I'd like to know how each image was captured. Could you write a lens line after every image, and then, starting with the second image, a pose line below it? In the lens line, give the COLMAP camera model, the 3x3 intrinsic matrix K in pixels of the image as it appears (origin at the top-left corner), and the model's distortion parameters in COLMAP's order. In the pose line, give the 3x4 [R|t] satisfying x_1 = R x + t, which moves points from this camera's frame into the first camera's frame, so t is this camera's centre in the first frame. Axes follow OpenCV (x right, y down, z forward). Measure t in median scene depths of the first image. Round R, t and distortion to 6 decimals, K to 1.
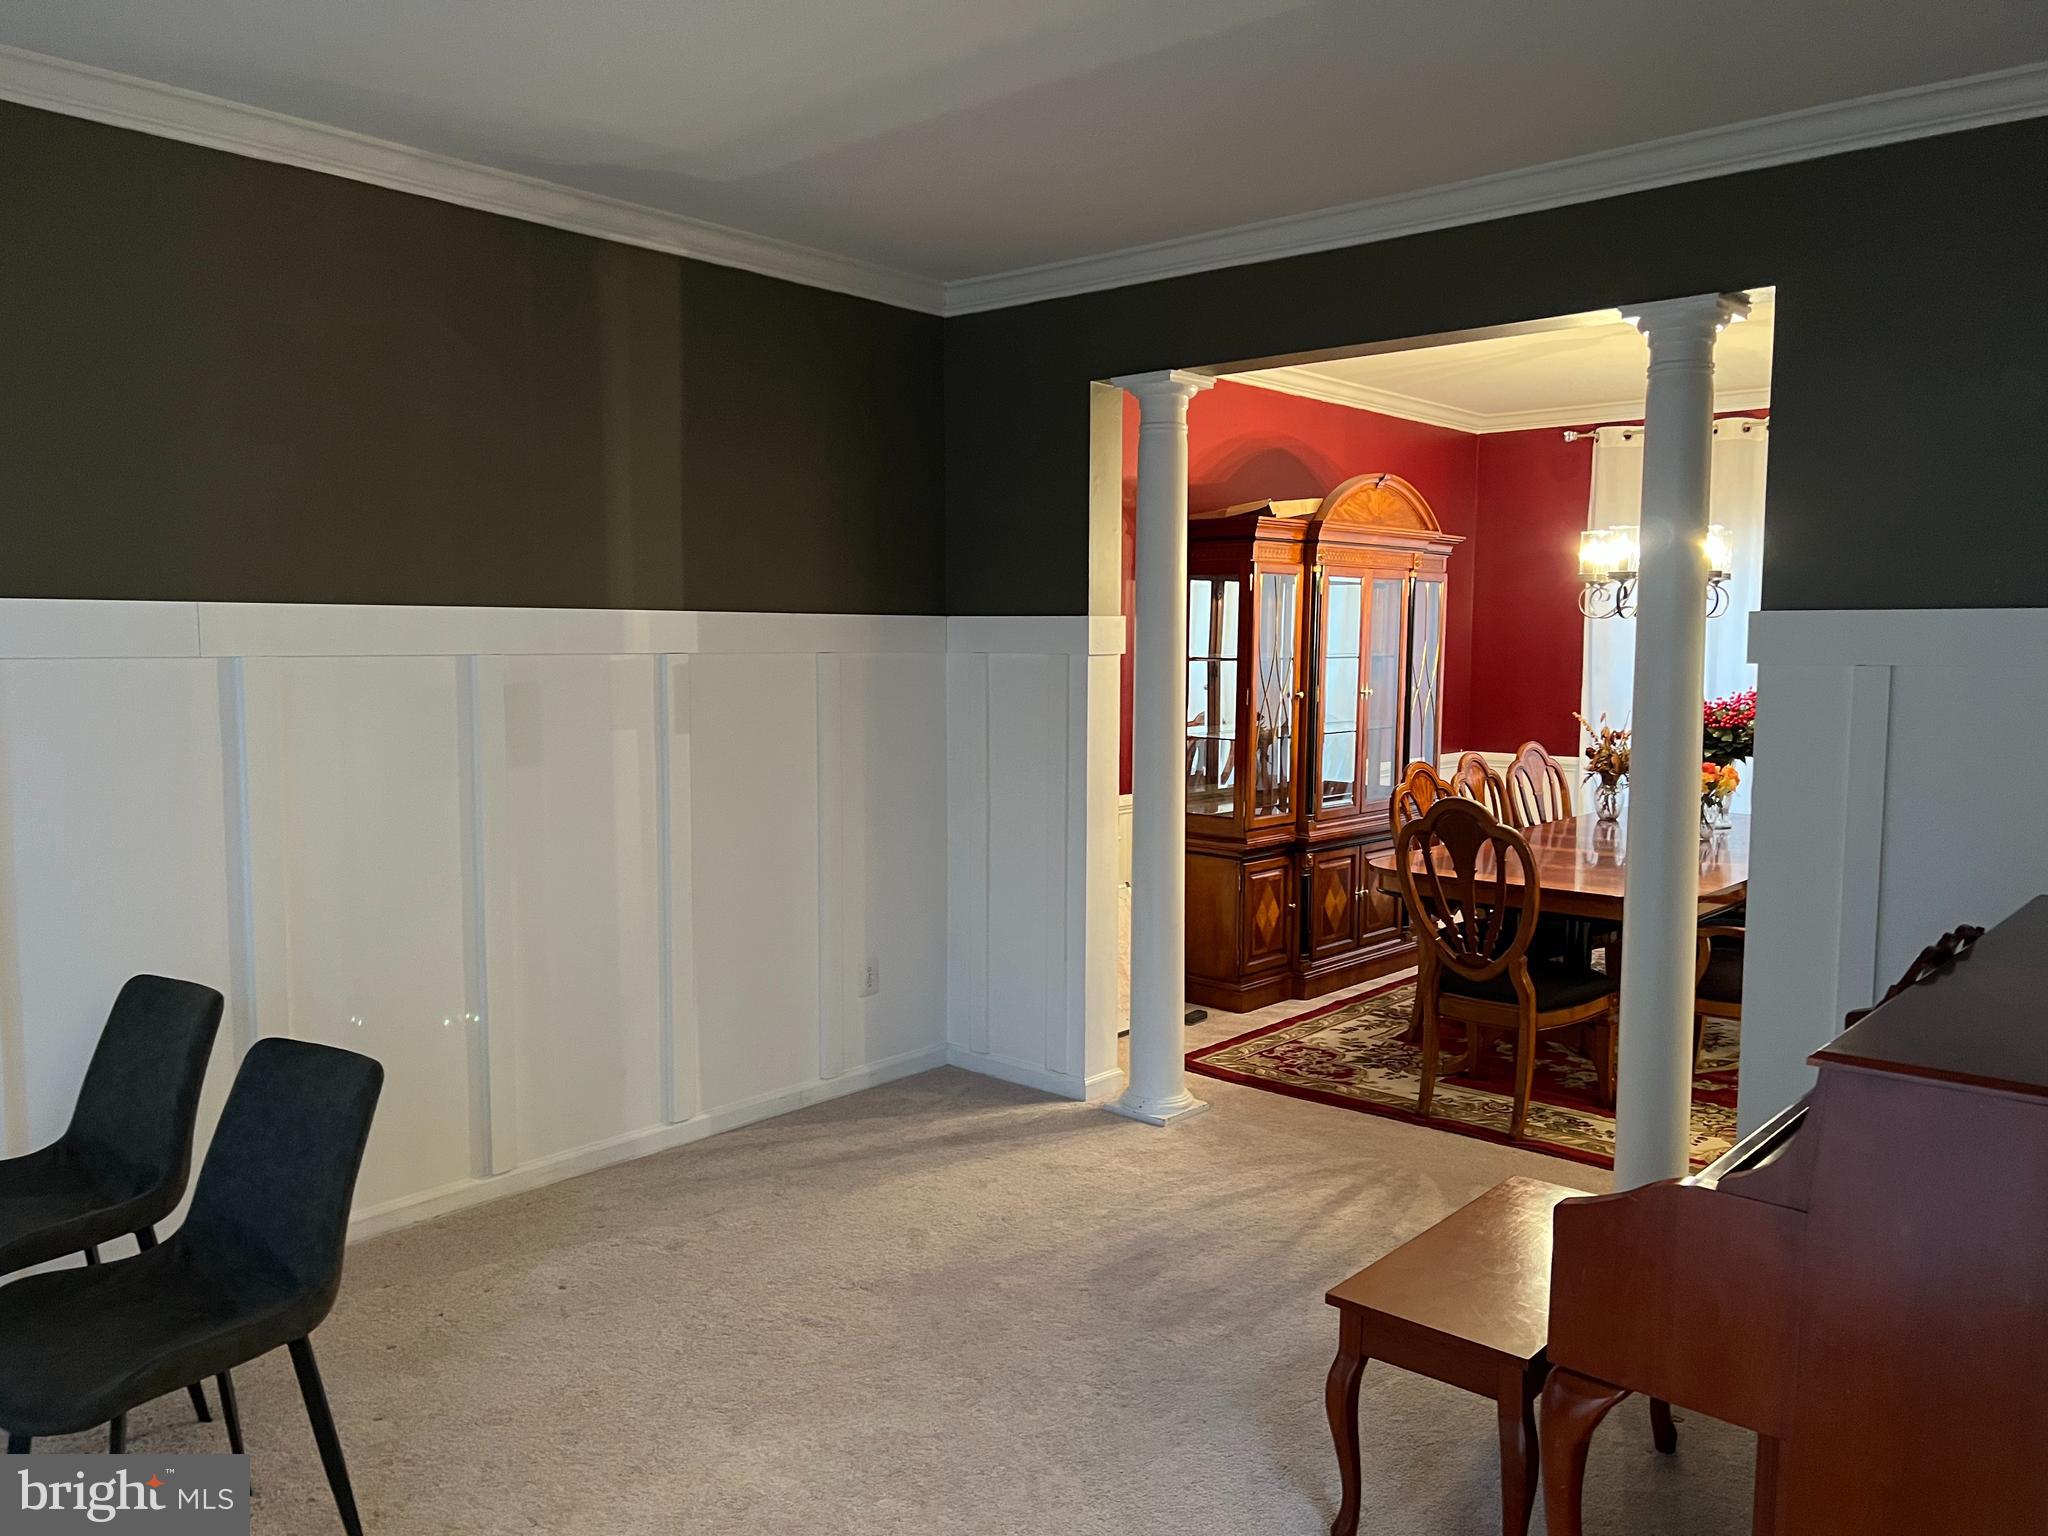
lens RADIAL K [[1536.1, 0, 1029.3], [0, 1536.1, 777.0], [0, 0, 1]] dist [0.084634, -0.077329]
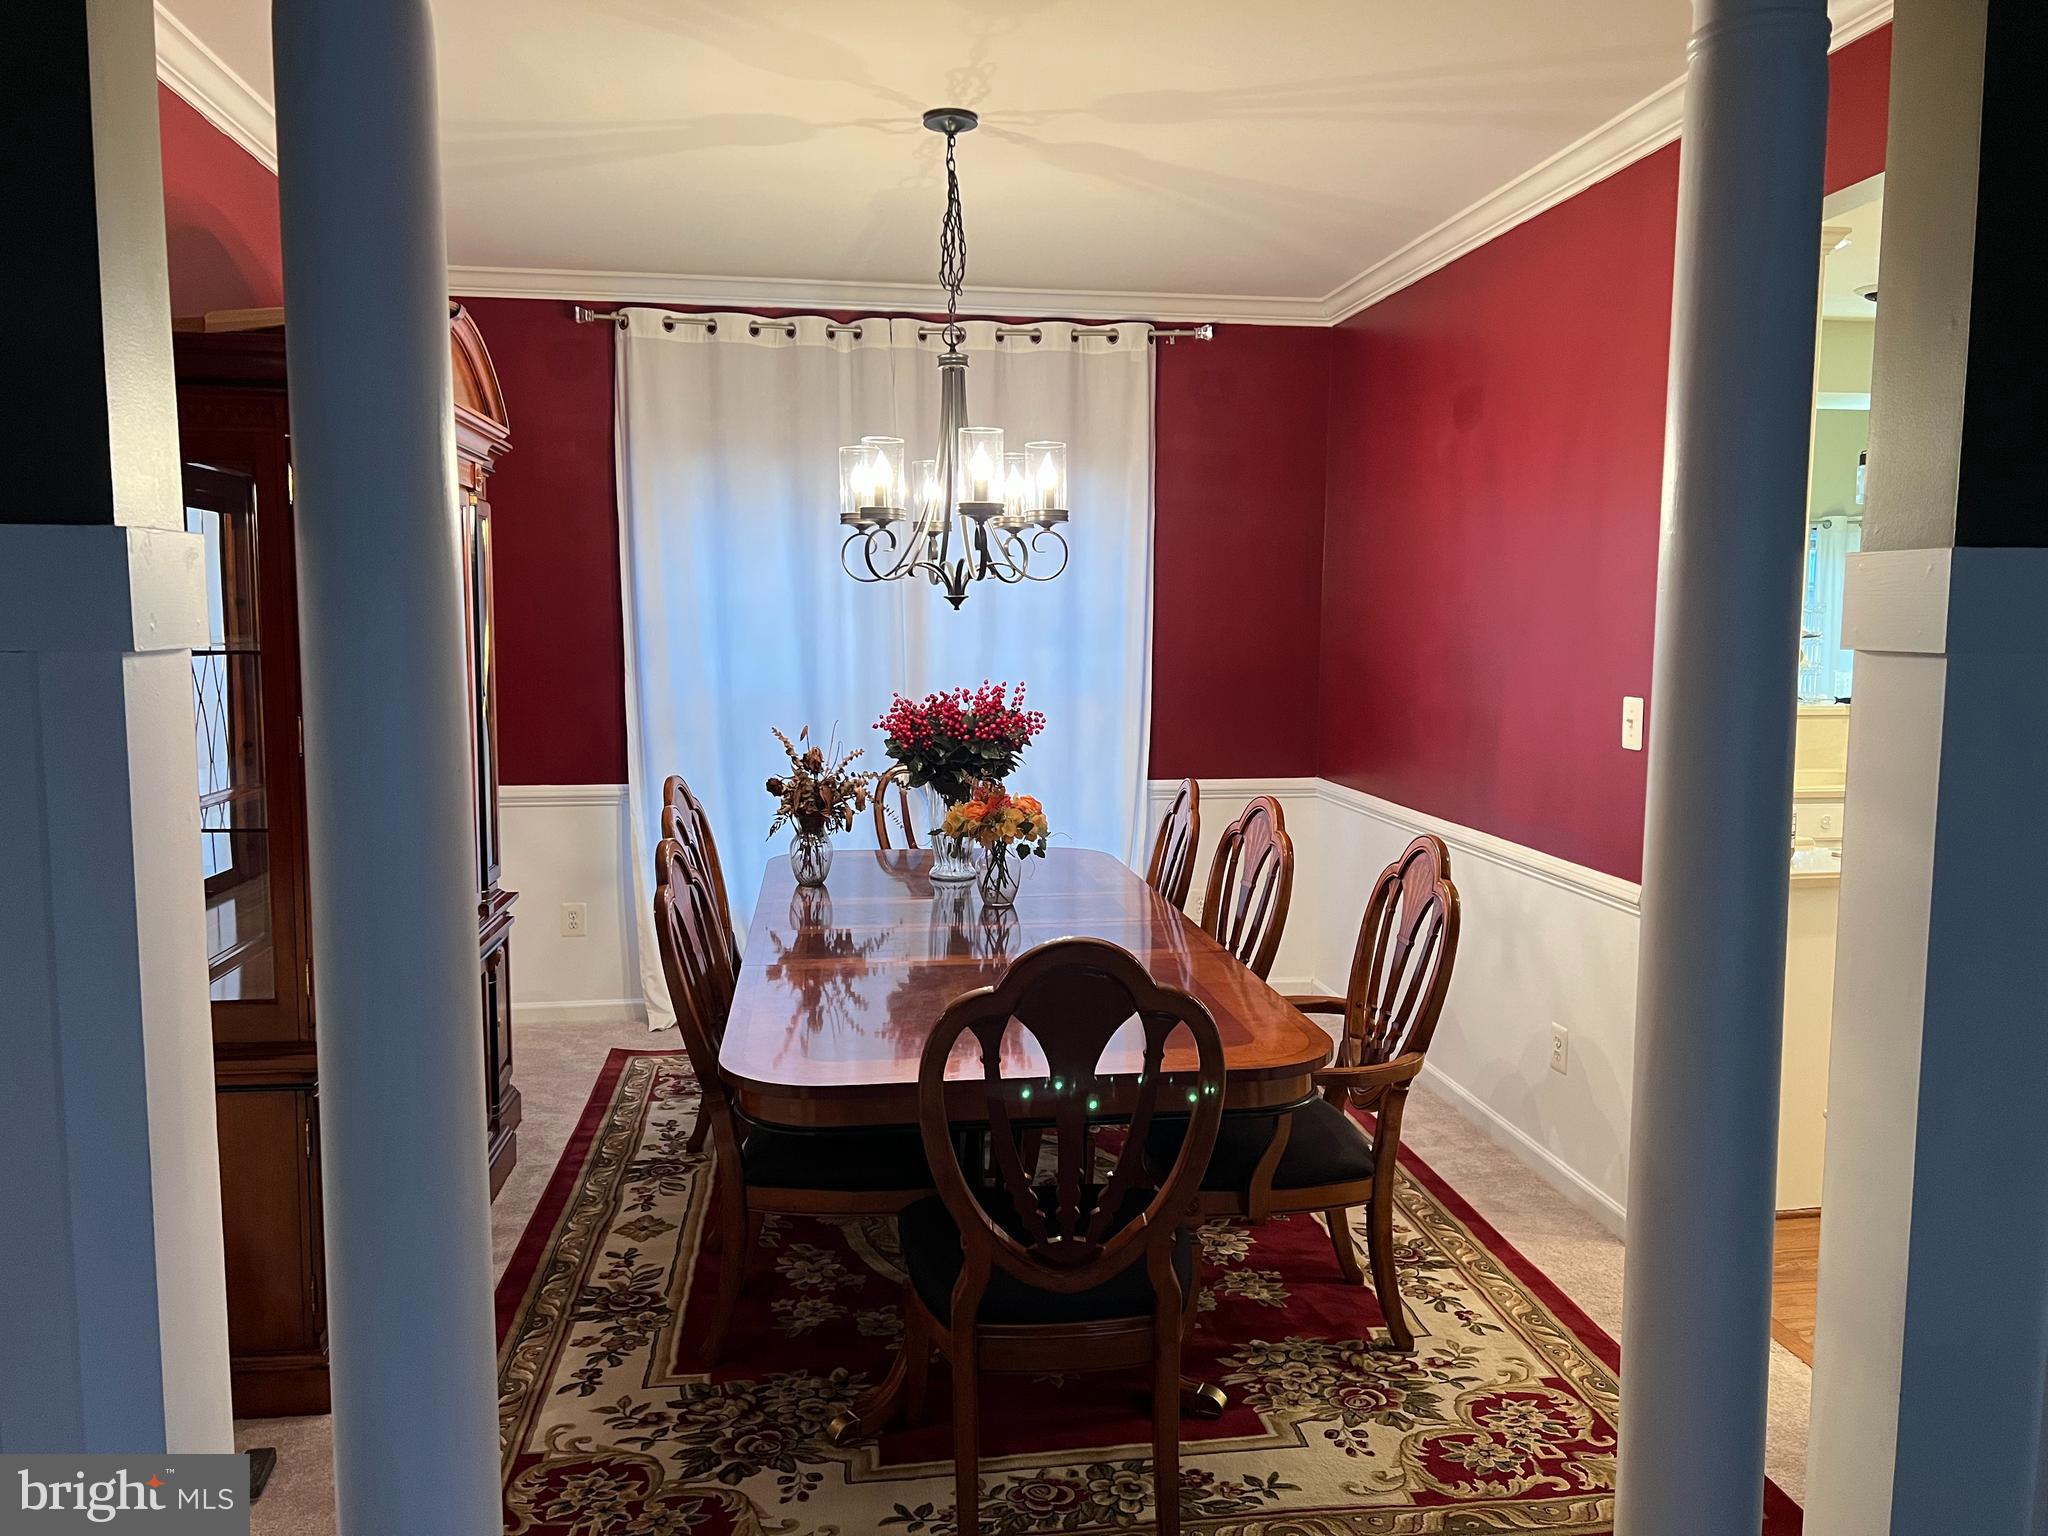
lens RADIAL K [[1536.1, 0, 1029.3], [0, 1536.1, 777.0], [0, 0, 1]] dist [0.084634, -0.077329]
pose [[0.652396, -0.079266, 0.753722, -0.072367], [0.069362, 0.996586, 0.044771, -0.048503], [-0.754698, 0.023071, 0.655667, 0.569702]]
